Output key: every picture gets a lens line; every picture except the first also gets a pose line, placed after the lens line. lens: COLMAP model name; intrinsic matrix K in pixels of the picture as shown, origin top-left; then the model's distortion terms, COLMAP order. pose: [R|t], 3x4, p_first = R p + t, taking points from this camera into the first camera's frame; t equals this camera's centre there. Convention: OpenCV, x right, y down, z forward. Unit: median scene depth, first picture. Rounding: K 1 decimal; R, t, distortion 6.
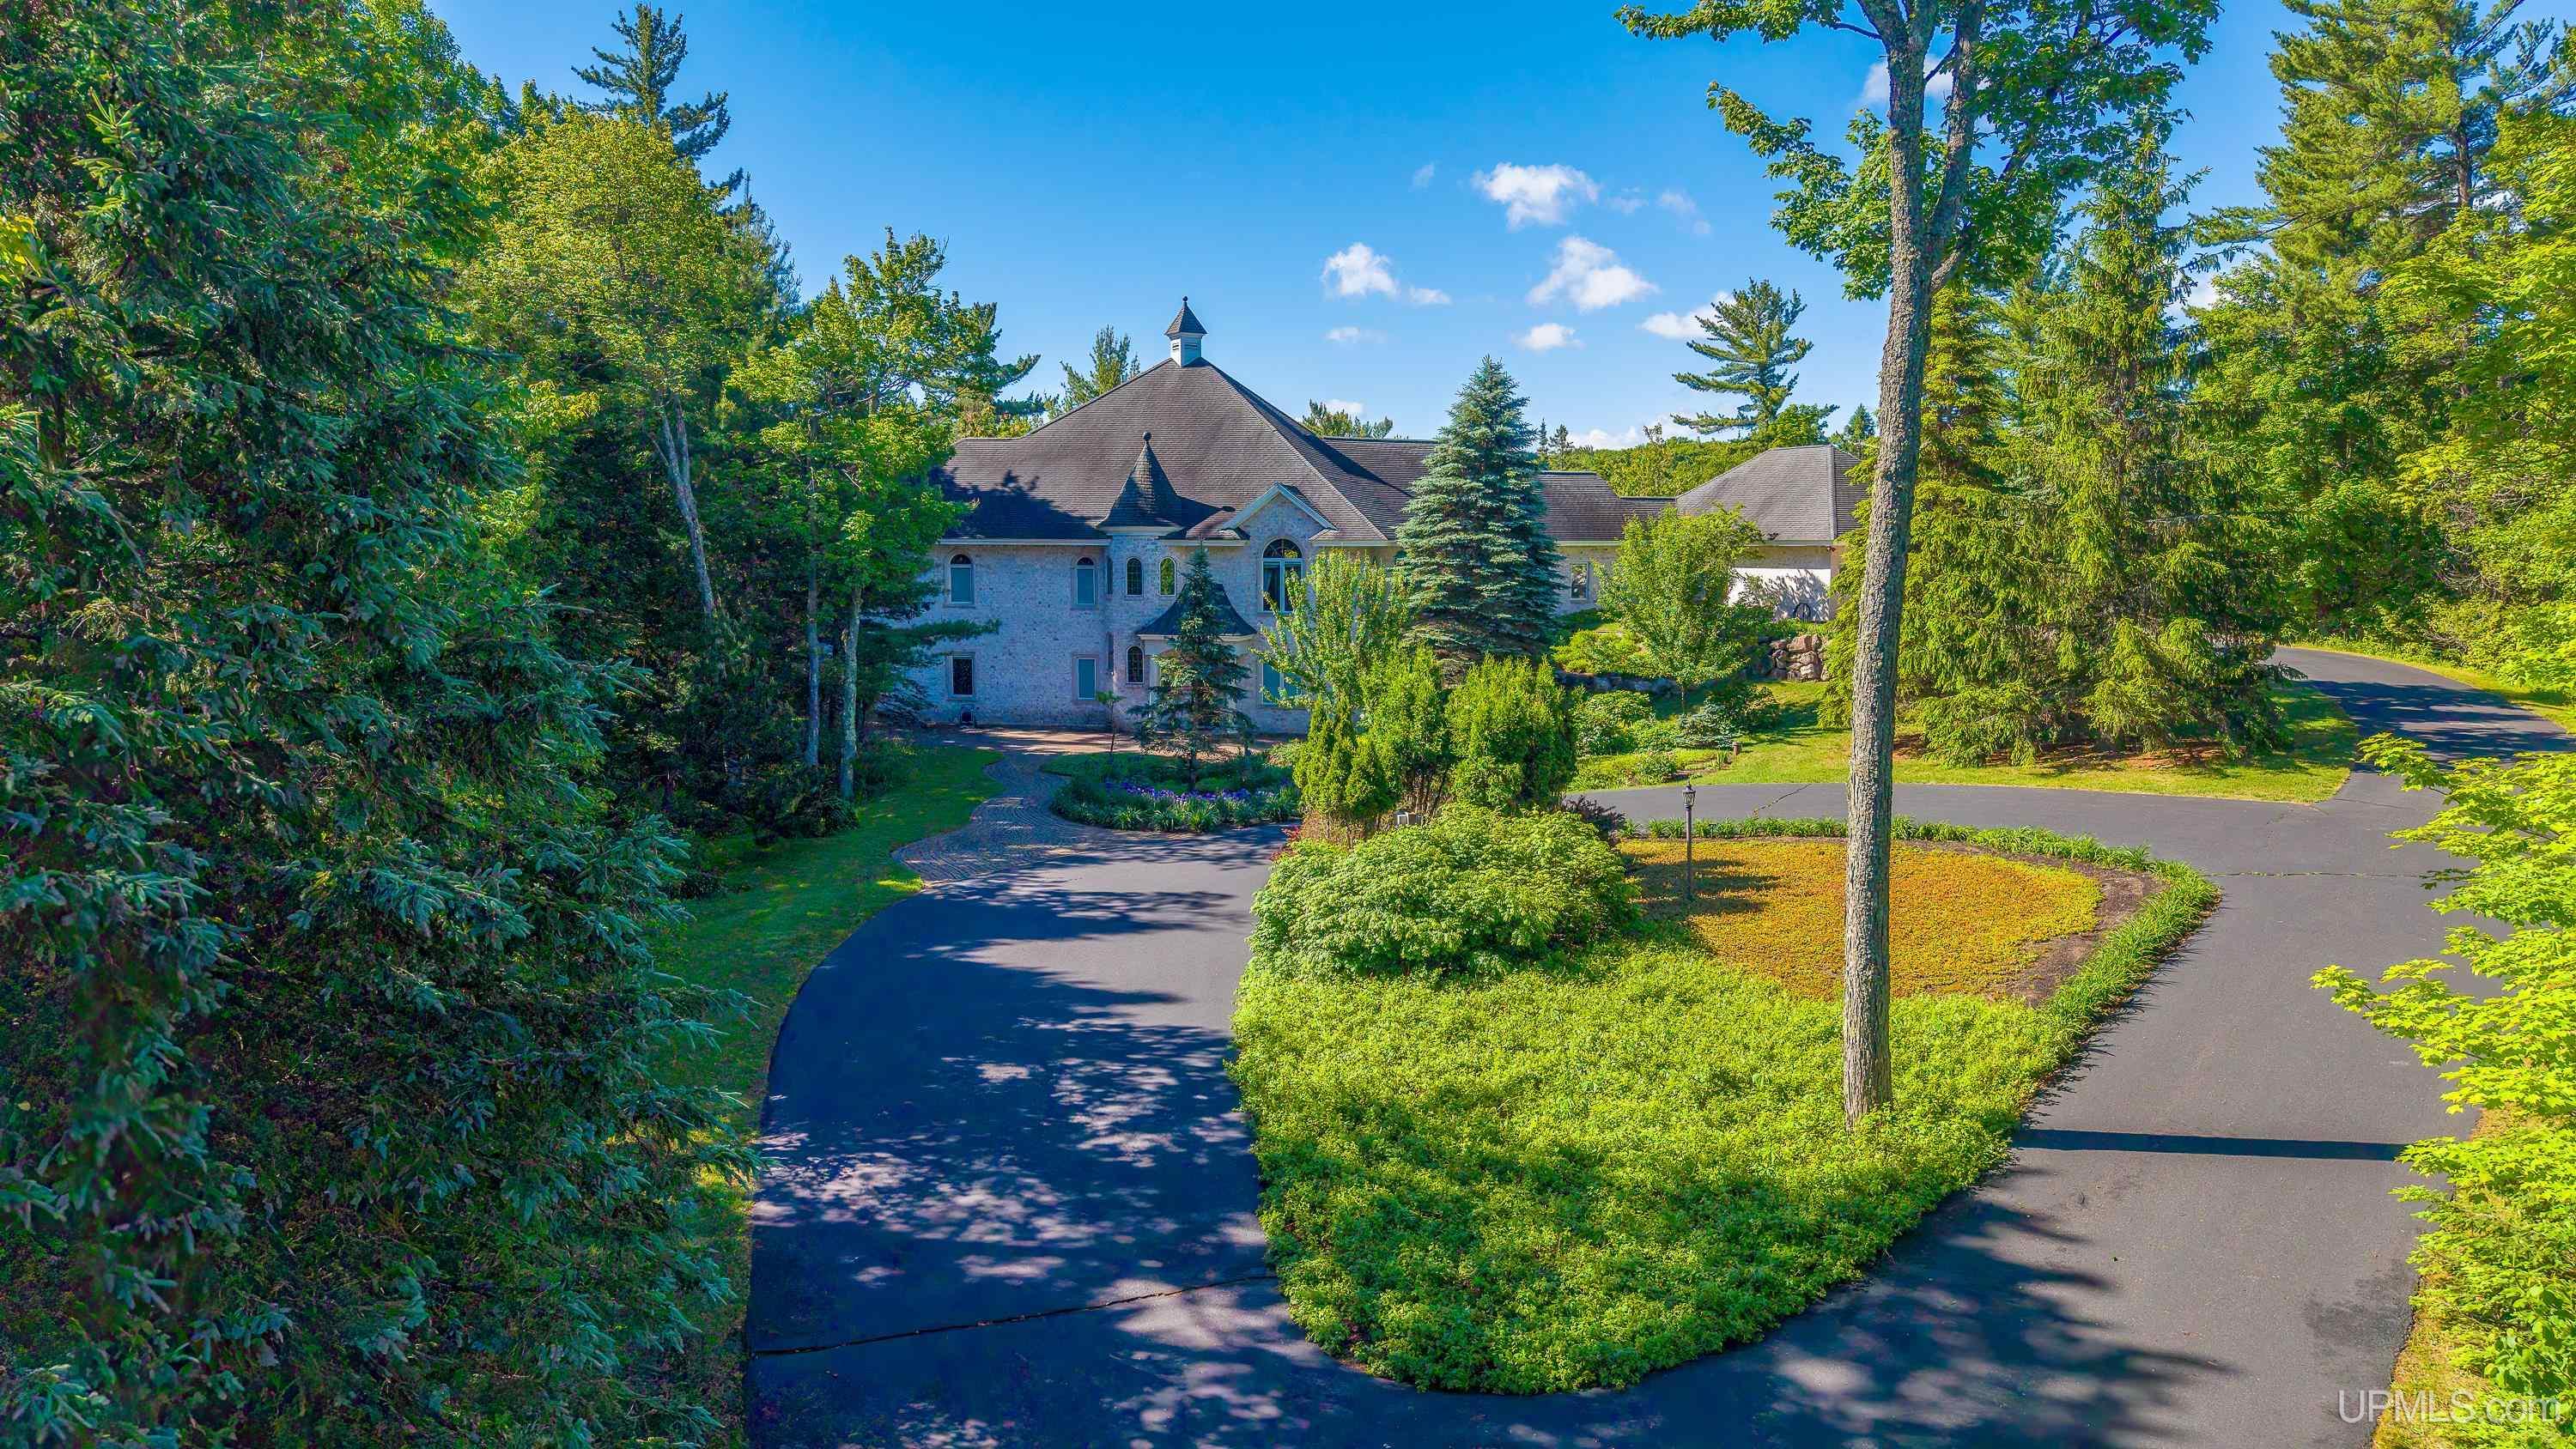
lens RADIAL K [[1785.0, 0, 1288.0], [0, 1785.0, 724.5], [0, 0, 1]] dist [0.012071, 0.002784]
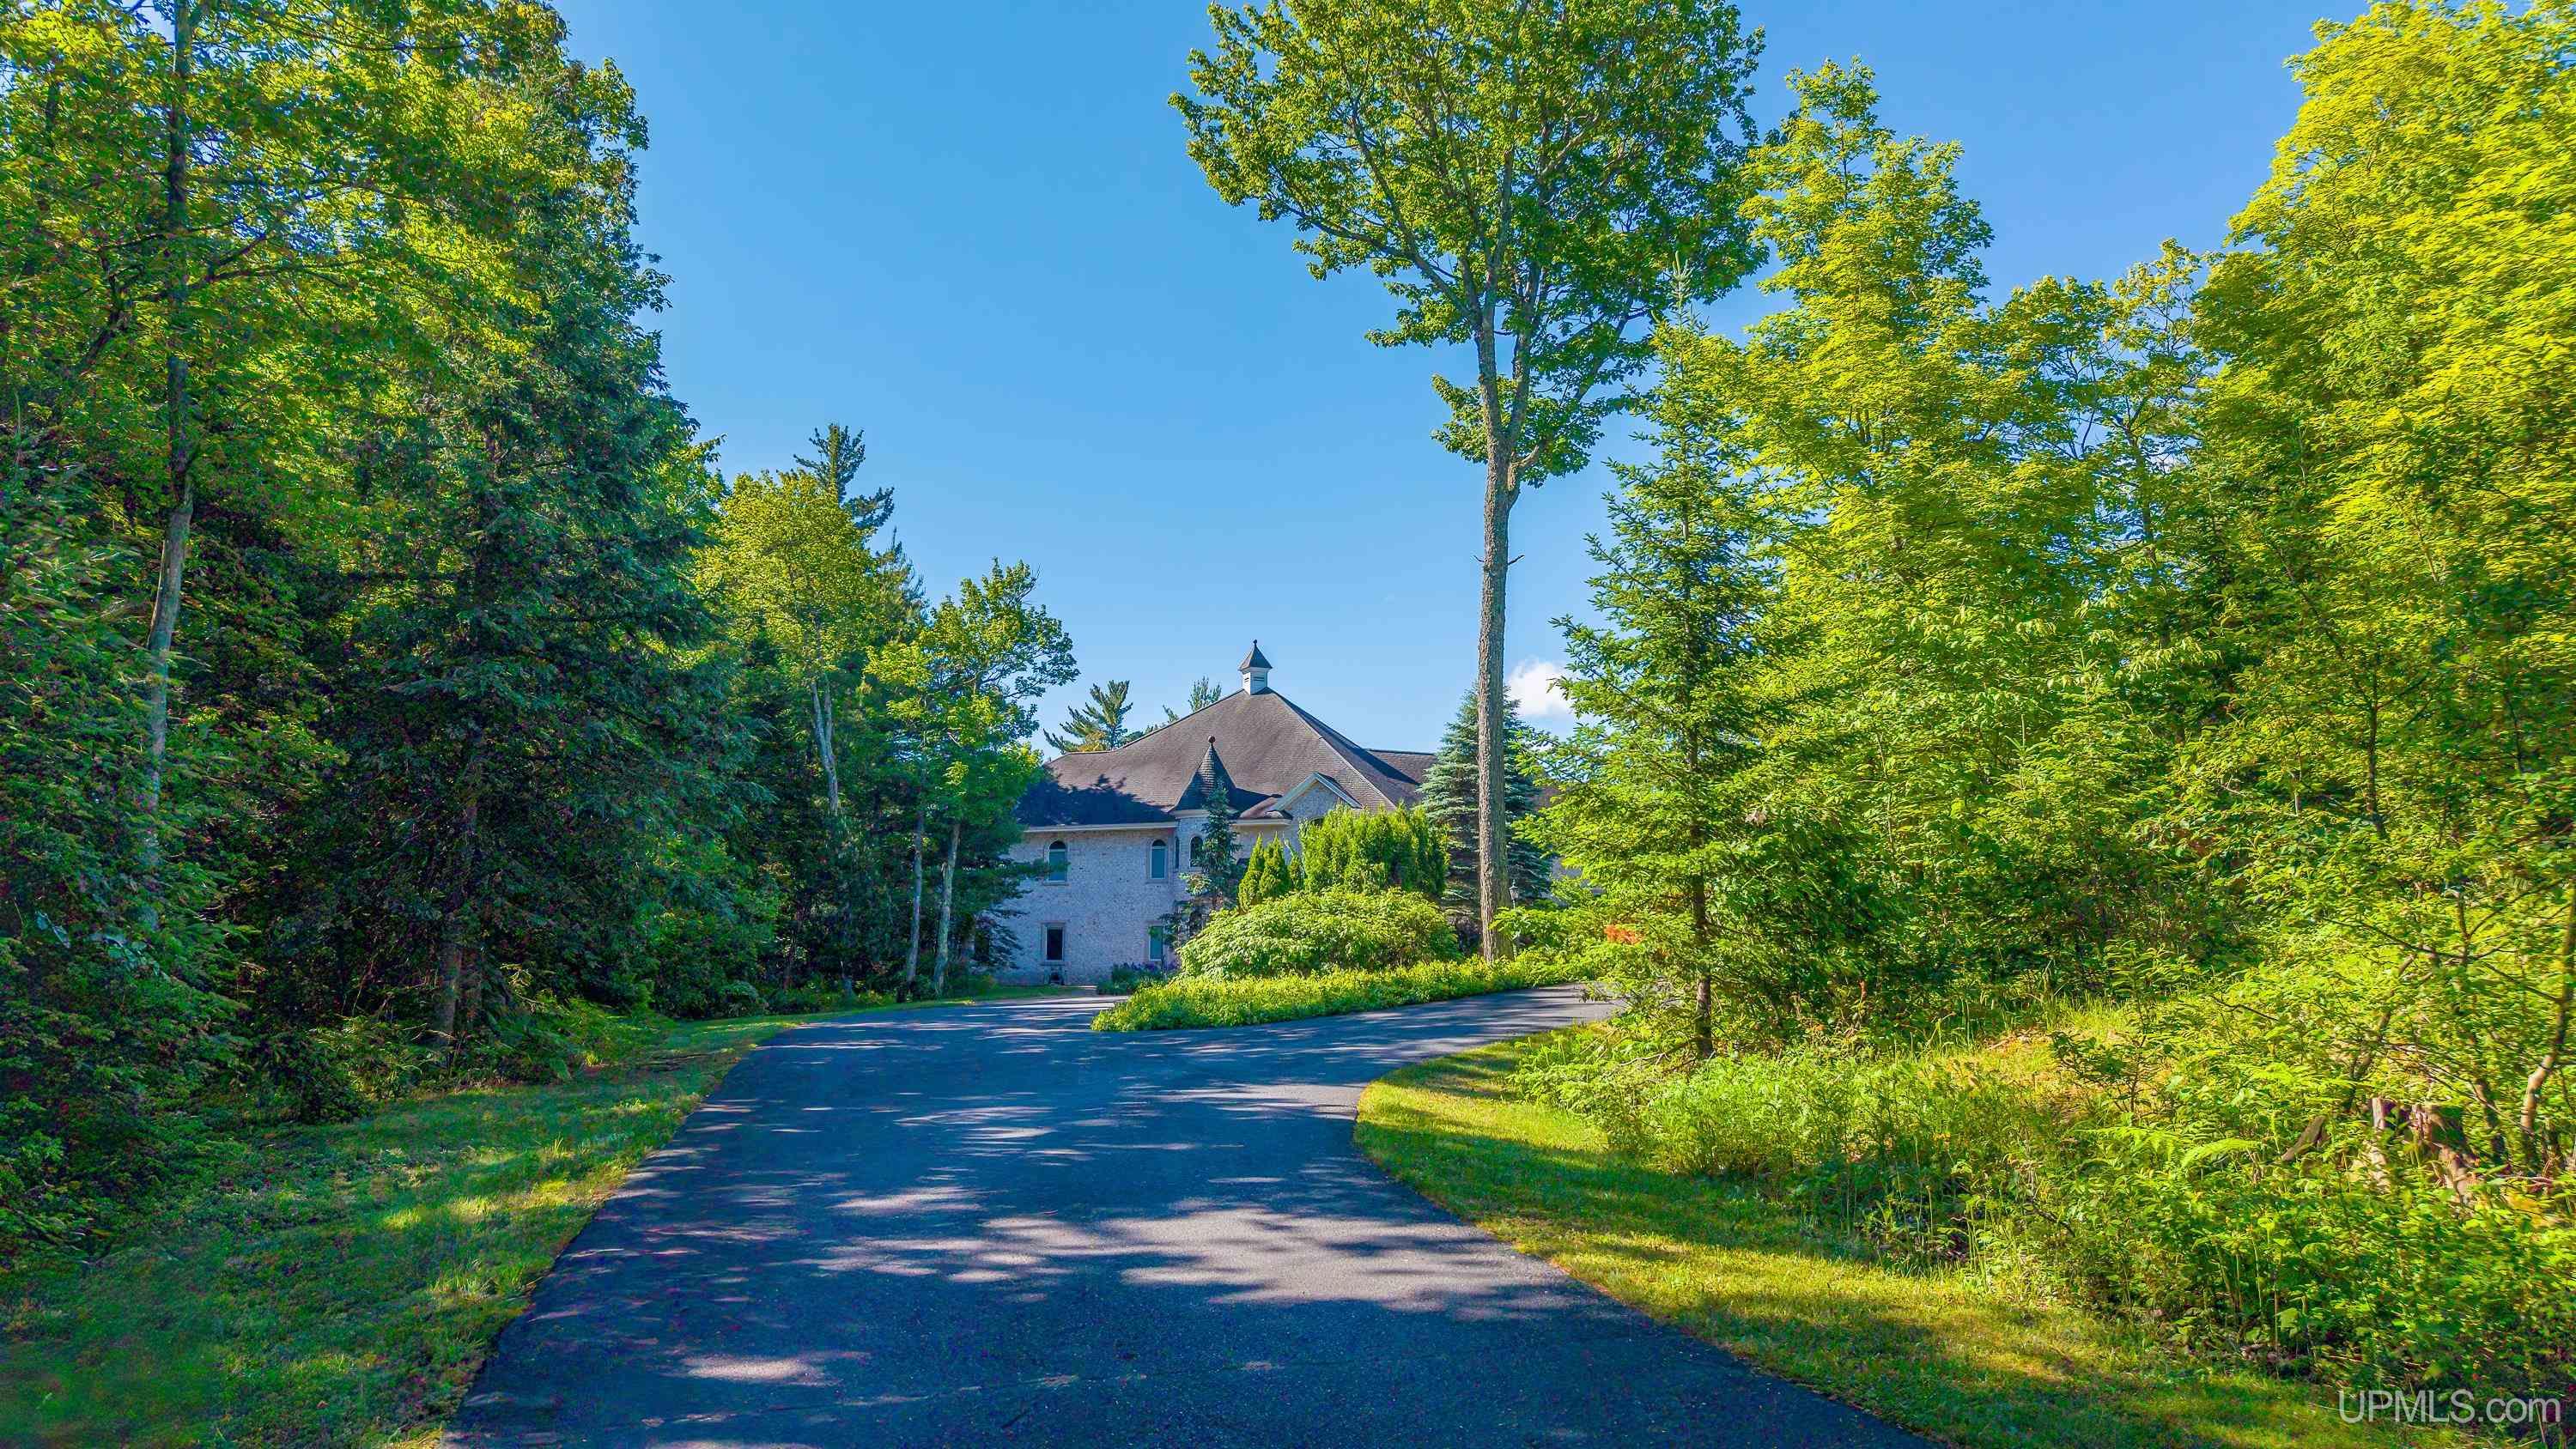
lens RADIAL K [[1818.4, 0, 1279.0], [0, 1818.4, 643.8], [0, 0, 1]] dist [0.189189, 0.000361]
pose [[0.993983, -0.023348, -0.107013, 0.103650], [-0.008341, 0.958044, -0.286501, 0.134541], [0.109212, 0.285670, 0.952085, -0.202267]]
